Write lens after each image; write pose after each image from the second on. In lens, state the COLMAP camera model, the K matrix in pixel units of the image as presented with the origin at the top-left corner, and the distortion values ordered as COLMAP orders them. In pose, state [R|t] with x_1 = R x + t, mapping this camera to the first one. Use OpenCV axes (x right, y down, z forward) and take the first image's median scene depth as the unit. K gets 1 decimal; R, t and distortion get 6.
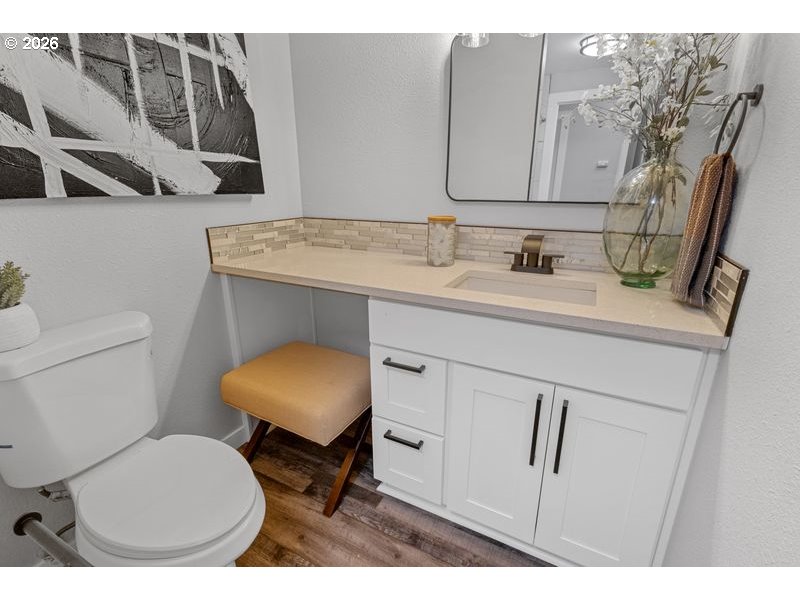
lens RADIAL K [[364.5, 0, 400.6], [0, 364.5, 299.0], [0, 0, 1]] dist [0.006033, -0.001383]
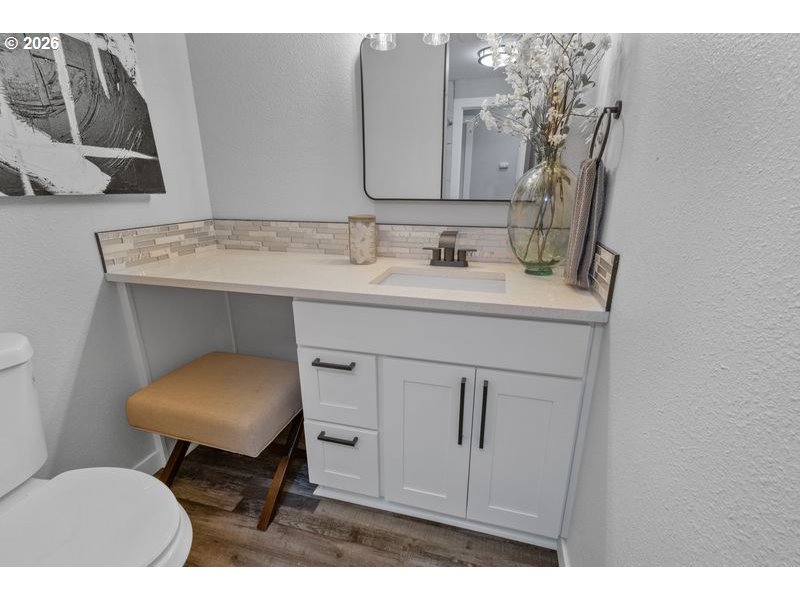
lens RADIAL K [[364.5, 0, 400.4], [0, 364.5, 299.0], [0, 0, 1]] dist [0.006033, -0.001383]
pose [[0.976449, -0.063723, 0.206123, -0.006339], [0.063438, 0.997954, 0.008001, 0.005700], [-0.206211, 0.005264, 0.978493, -0.016280]]
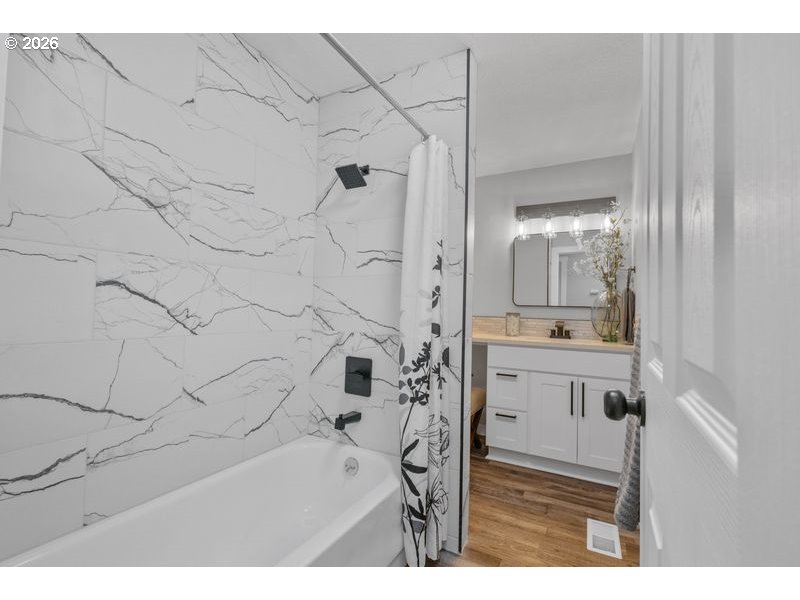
lens RADIAL K [[364.5, 0, 400.2], [0, 364.5, 293.7], [0, 0, 1]] dist [0.006033, -0.001383]
pose [[0.999287, 0.026644, -0.026735, -0.547685], [-0.034042, 0.942146, -0.333470, 0.446343], [0.016303, 0.334143, 0.942381, -1.153386]]
